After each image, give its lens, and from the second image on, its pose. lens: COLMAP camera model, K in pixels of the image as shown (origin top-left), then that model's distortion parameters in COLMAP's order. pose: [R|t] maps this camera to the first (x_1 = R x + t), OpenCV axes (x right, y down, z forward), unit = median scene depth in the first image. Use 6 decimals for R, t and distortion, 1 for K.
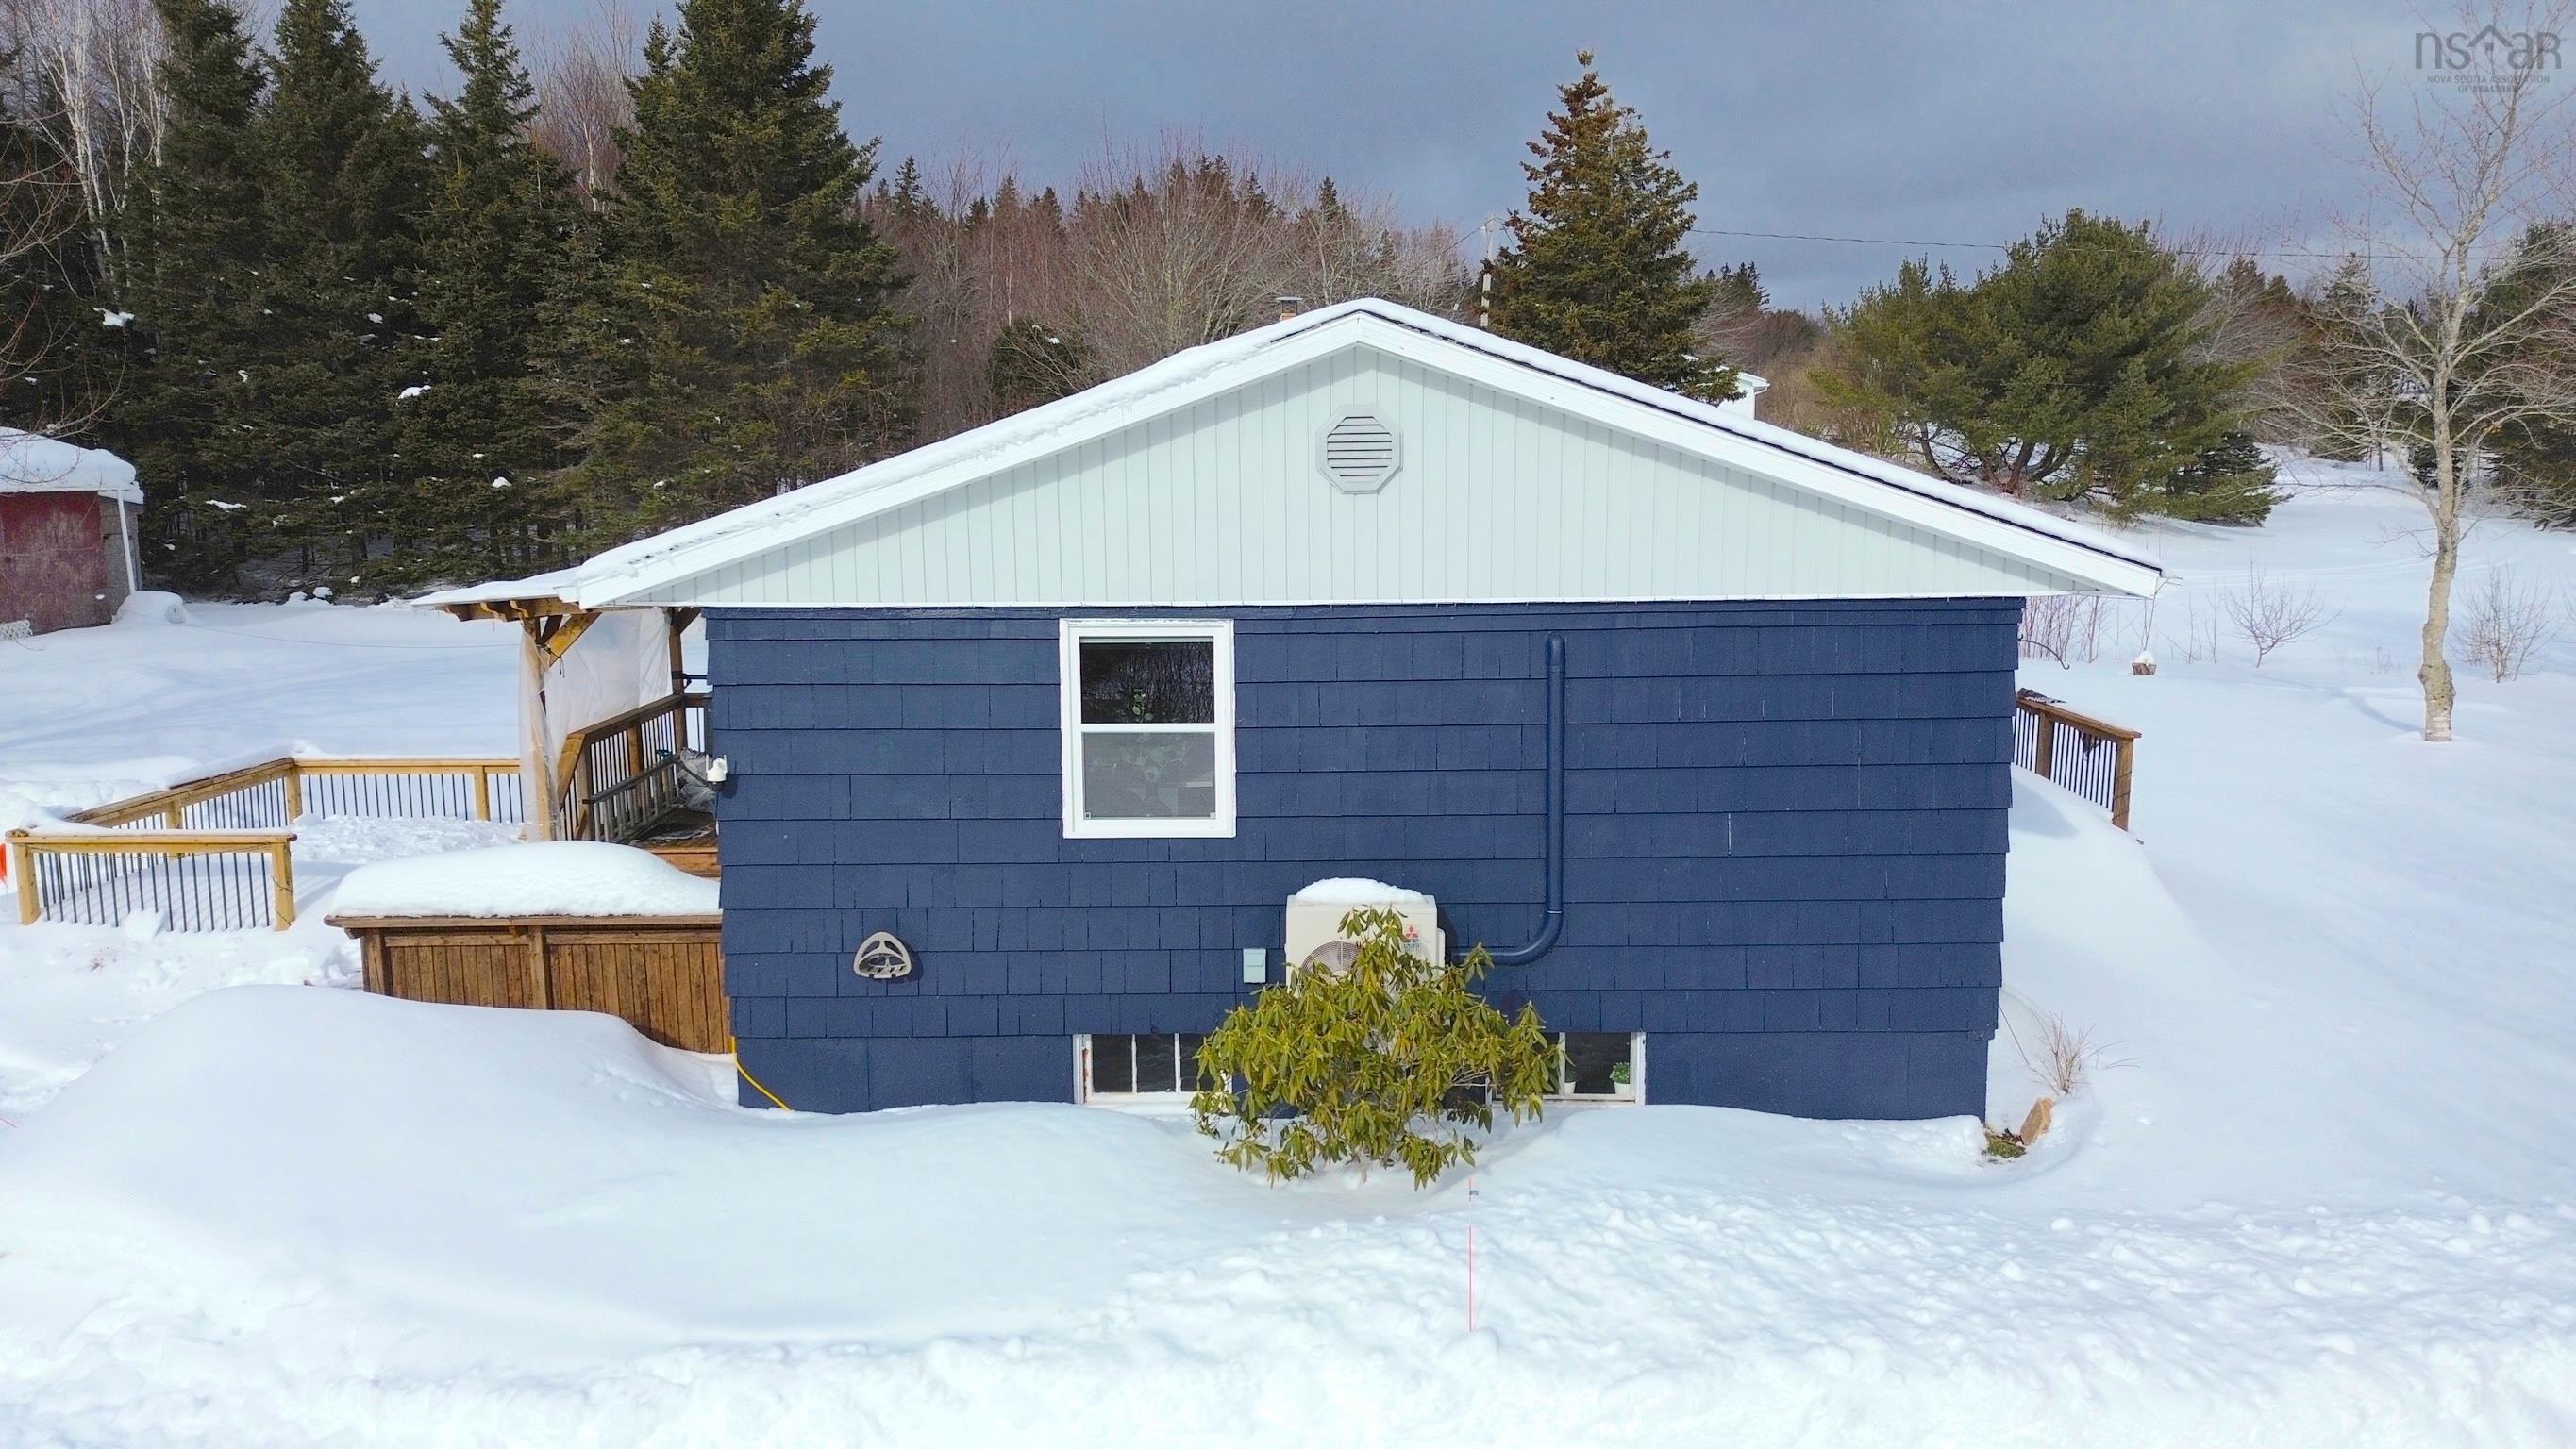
lens RADIAL K [[1828.9, 0, 1286.0], [0, 1828.9, 714.8], [0, 0, 1]] dist [0.046461, -0.023321]
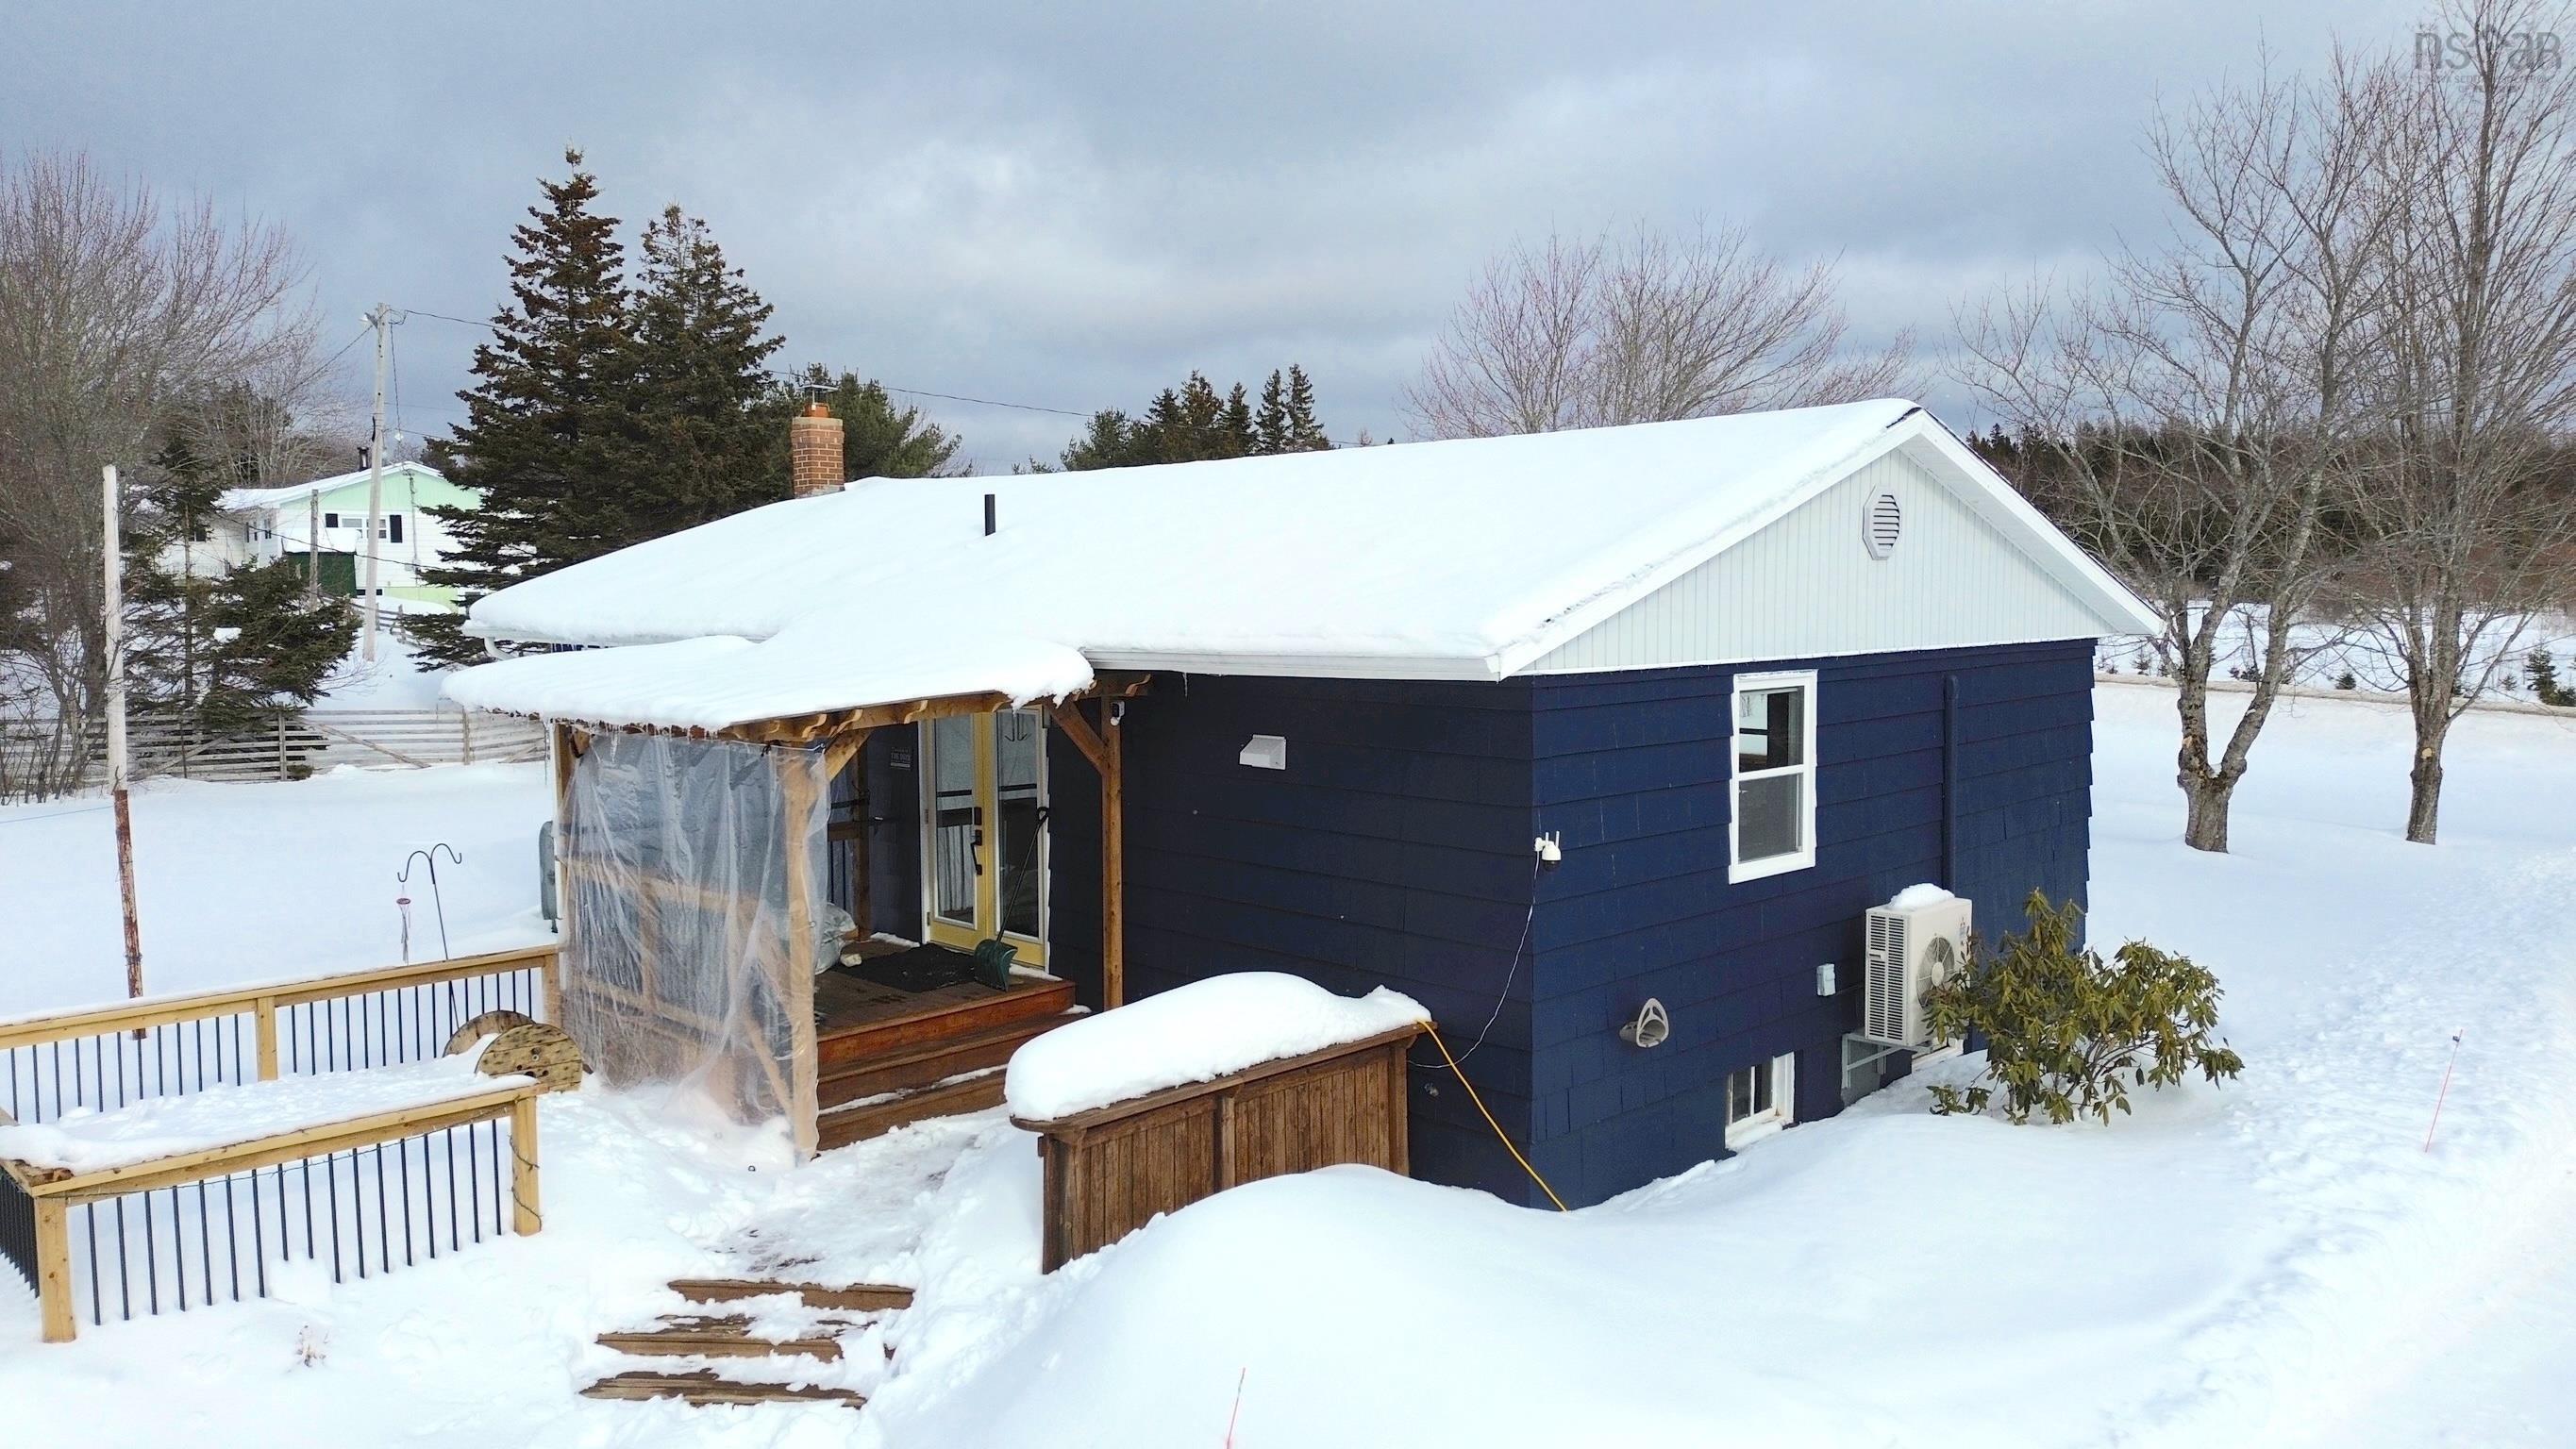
lens RADIAL K [[1828.9, 0, 1278.1], [0, 1828.9, 722.3], [0, 0, 1]] dist [0.046461, -0.023321]
pose [[0.694587, -0.049708, 0.717690, -1.050159], [0.101983, 0.994339, -0.029830, -0.019881], [-0.712144, 0.093911, 0.695724, 0.439579]]
